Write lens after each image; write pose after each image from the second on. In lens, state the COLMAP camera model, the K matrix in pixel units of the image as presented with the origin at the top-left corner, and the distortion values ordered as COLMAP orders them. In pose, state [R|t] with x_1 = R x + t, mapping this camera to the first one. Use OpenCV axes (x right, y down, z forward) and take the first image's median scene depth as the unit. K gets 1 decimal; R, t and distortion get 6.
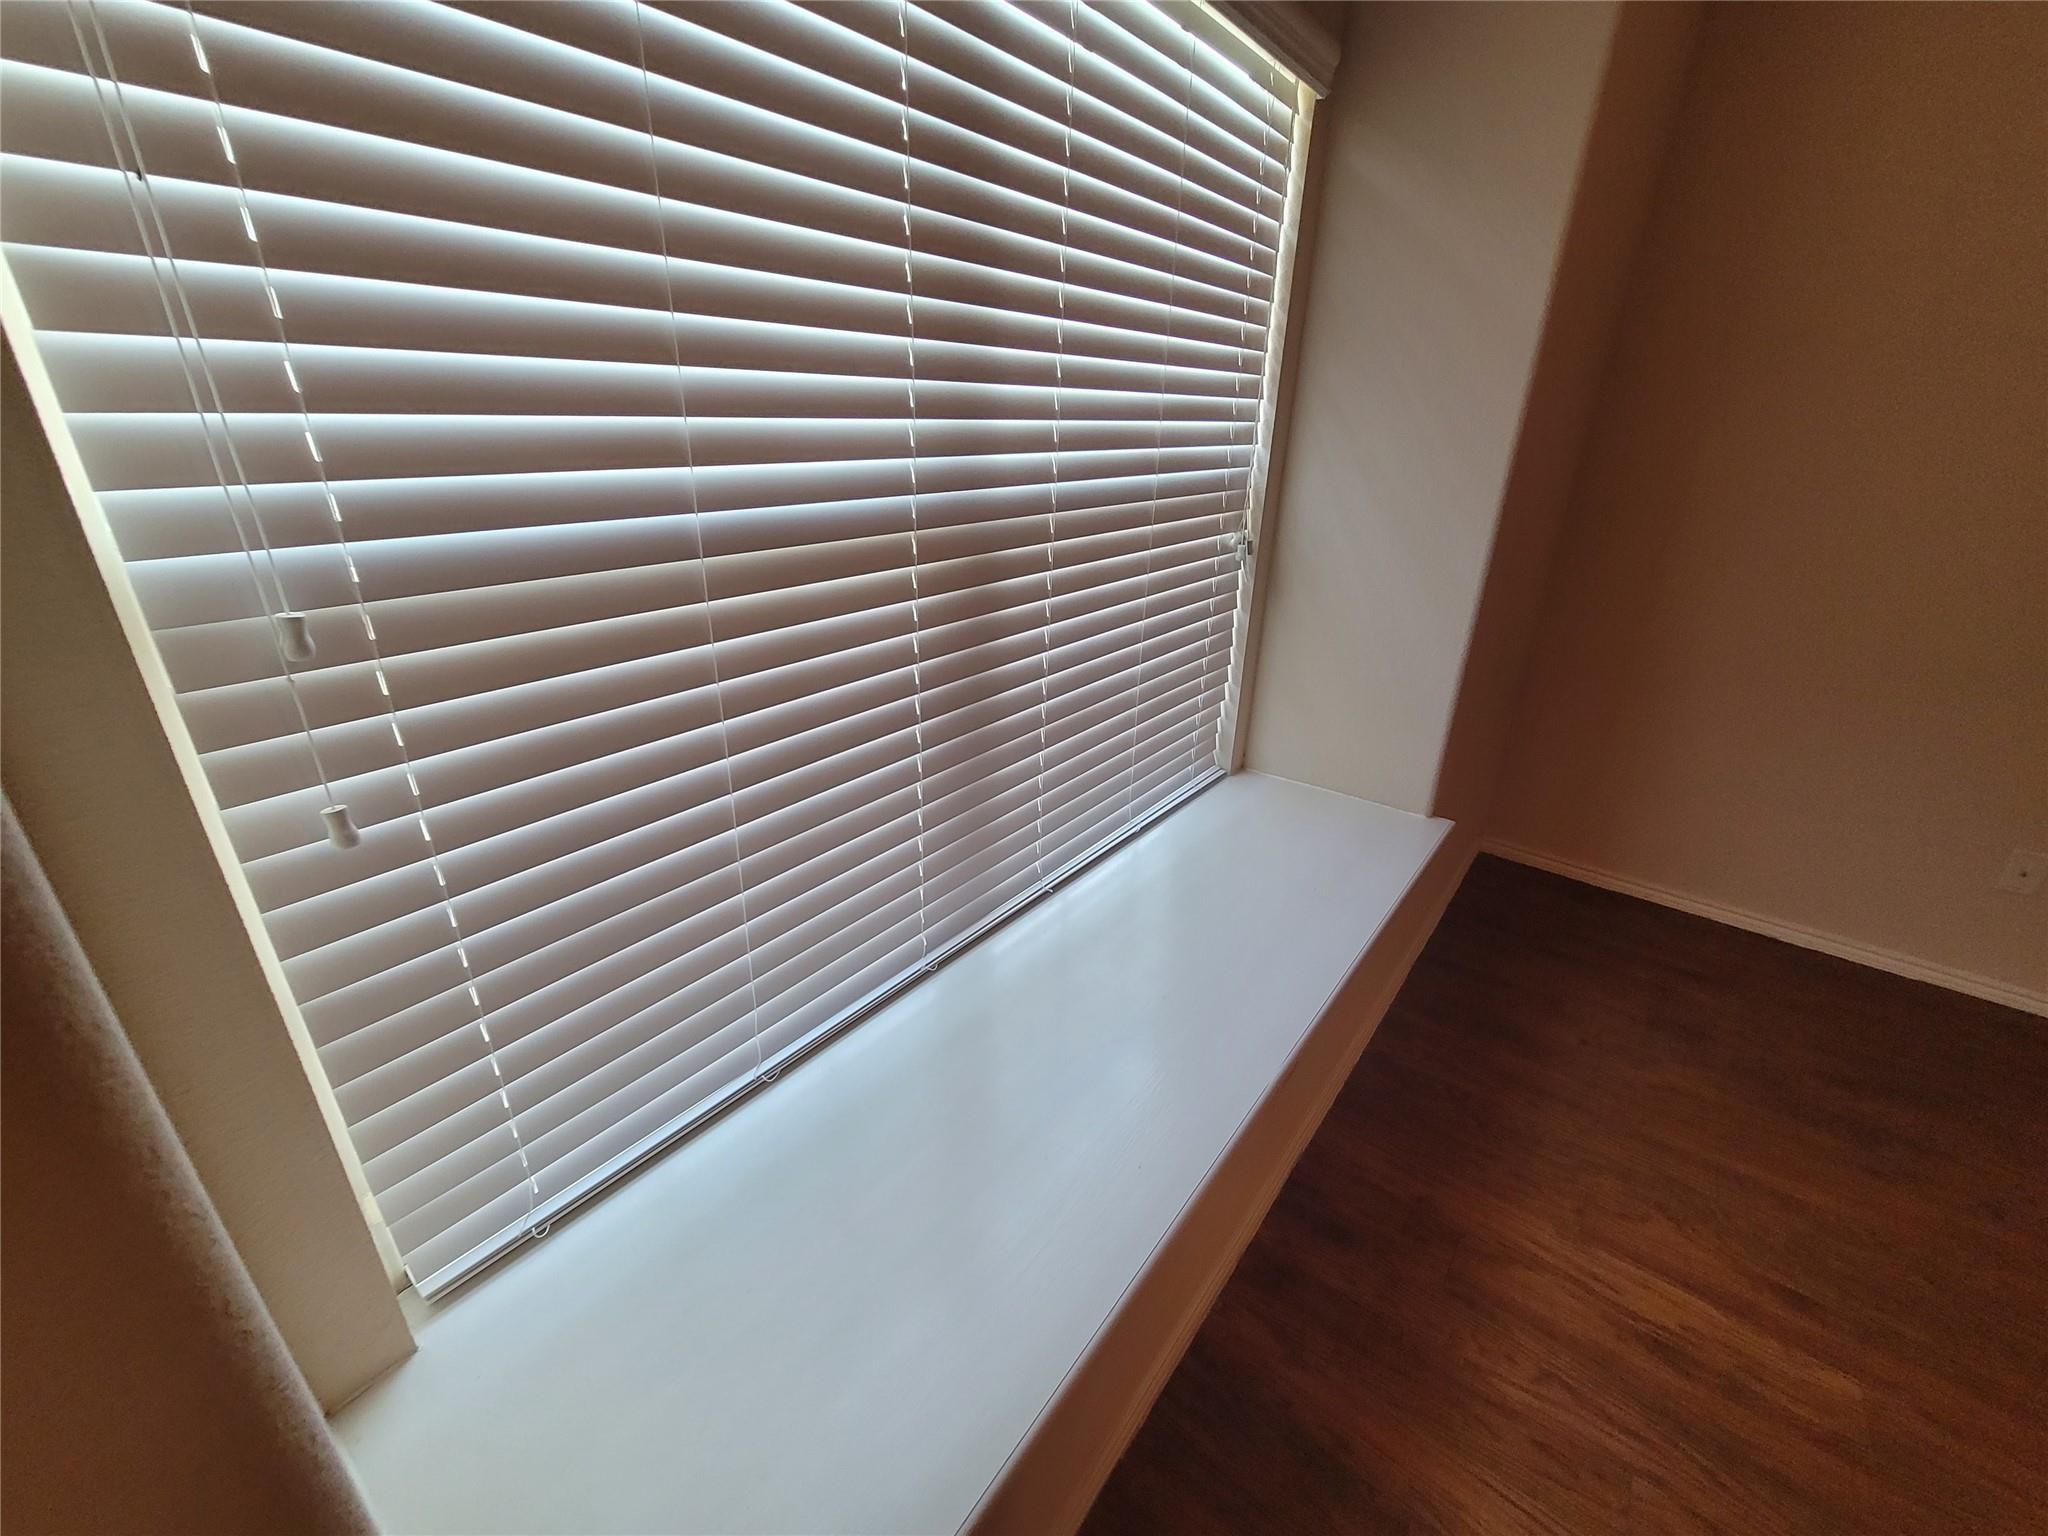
lens RADIAL K [[835.6, 0, 1029.5], [0, 835.6, 763.2], [0, 0, 1]] dist [0.000295, 0.000393]
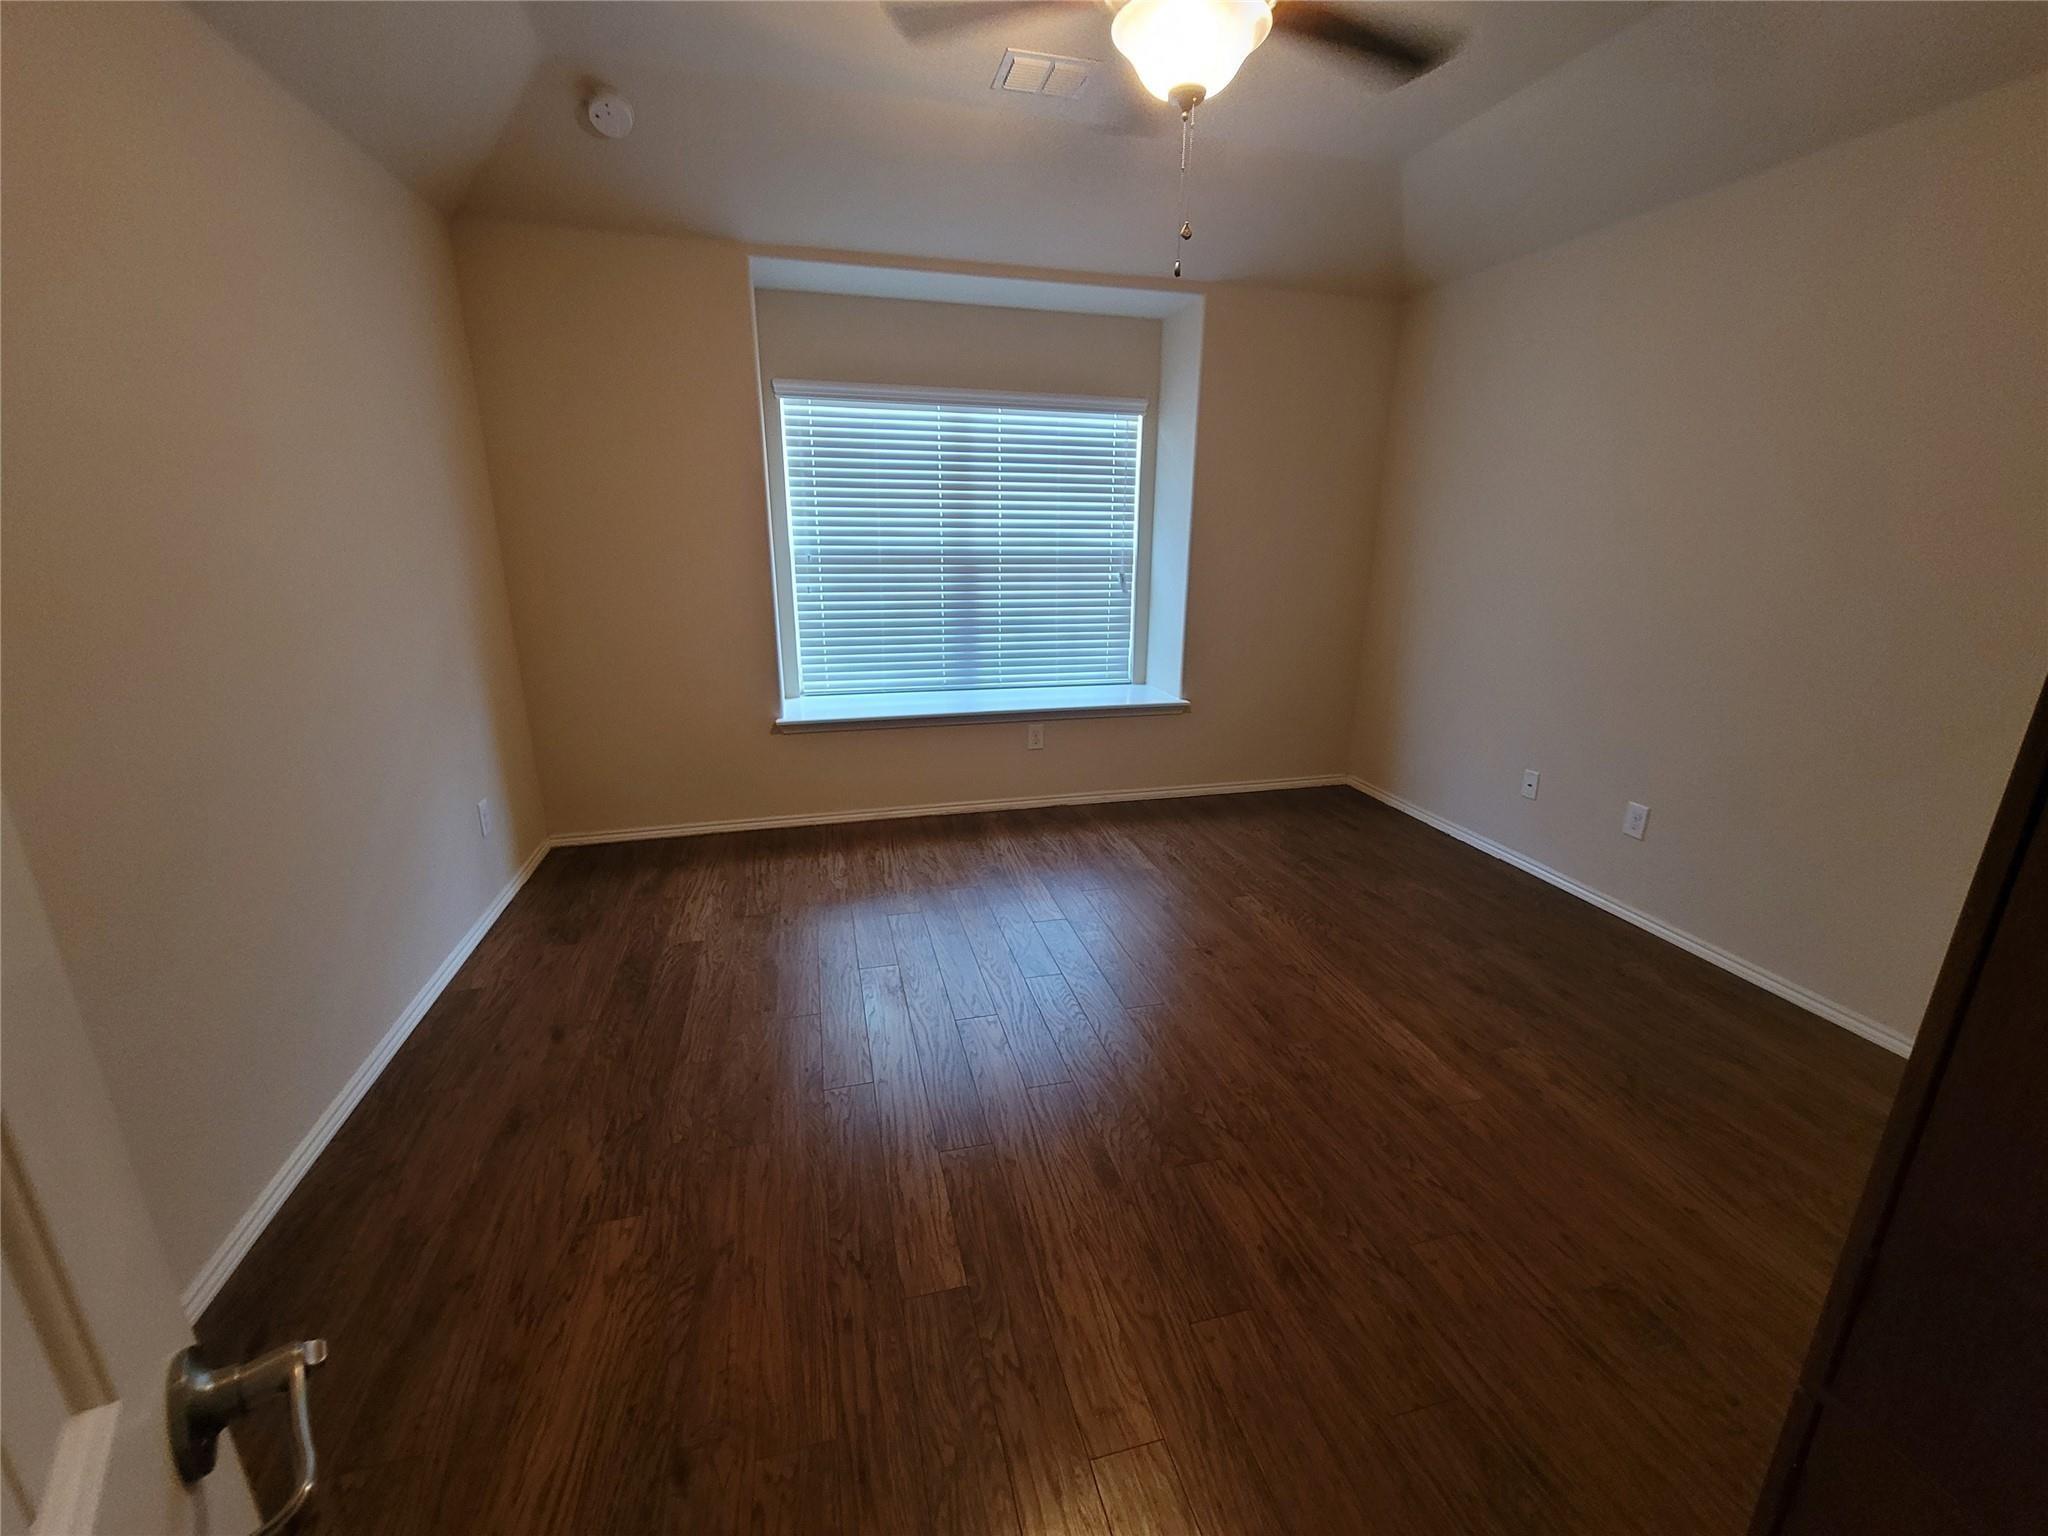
lens RADIAL K [[835.6, 0, 1036.6], [0, 835.6, 759.5], [0, 0, 1]] dist [0.000295, 0.000393]
pose [[0.808232, 0.163489, -0.565714, 2.244019], [-0.228584, 0.972458, -0.045541, 0.628079], [0.542688, 0.166121, 0.823343, -1.572847]]
